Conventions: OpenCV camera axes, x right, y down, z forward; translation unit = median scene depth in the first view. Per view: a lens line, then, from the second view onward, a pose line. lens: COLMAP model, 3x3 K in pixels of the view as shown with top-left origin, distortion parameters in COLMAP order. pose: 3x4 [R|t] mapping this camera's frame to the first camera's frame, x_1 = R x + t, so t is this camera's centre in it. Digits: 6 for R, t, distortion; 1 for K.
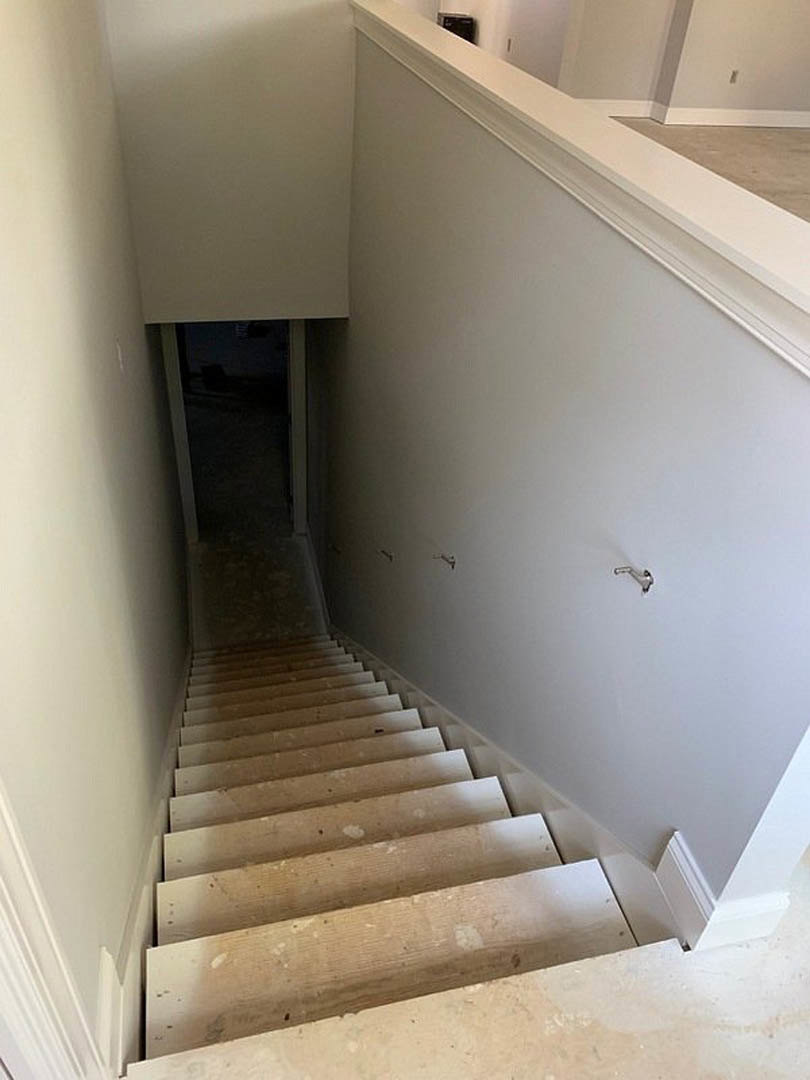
lens RADIAL K [[823.1, 0, 427.1], [0, 823.1, 510.9], [0, 0, 1]] dist [-0.001311, -0.003300]
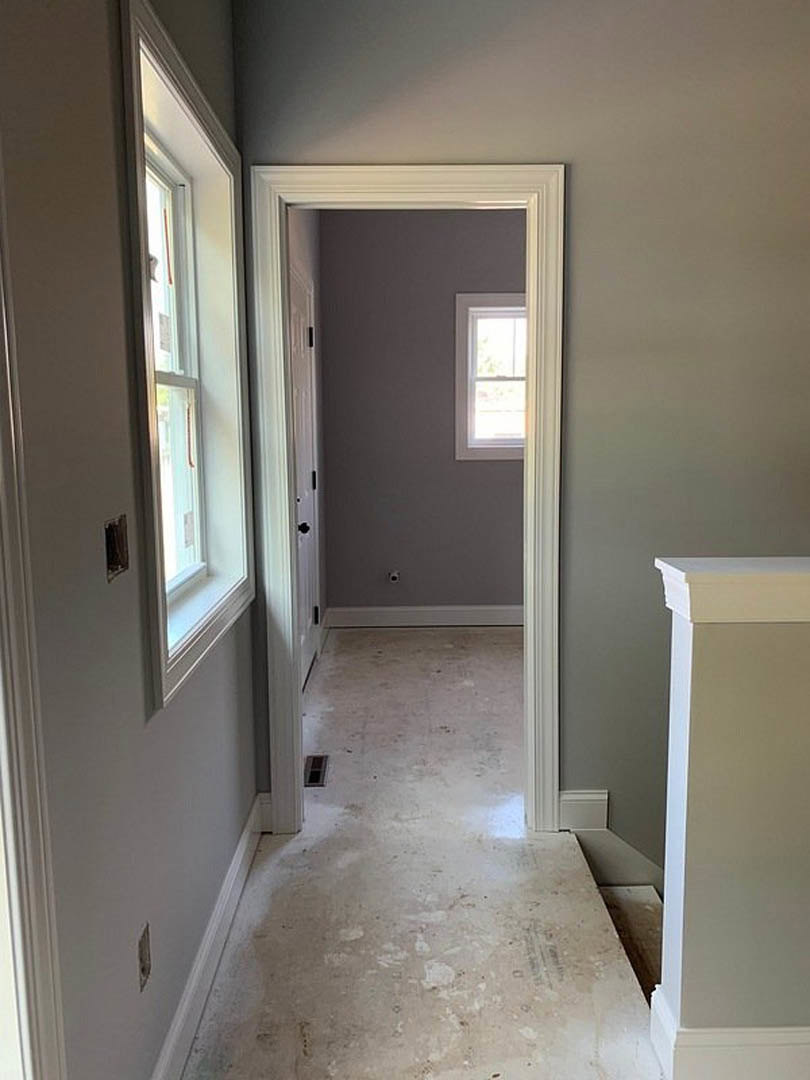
lens RADIAL K [[823.1, 0, 427.1], [0, 823.1, 510.9], [0, 0, 1]] dist [-0.001311, -0.003300]
pose [[-0.202965, 0.040981, -0.978328, 1.527106], [-0.583973, 0.796928, 0.154535, -0.115454], [0.785990, 0.602683, -0.137817, 0.373321]]
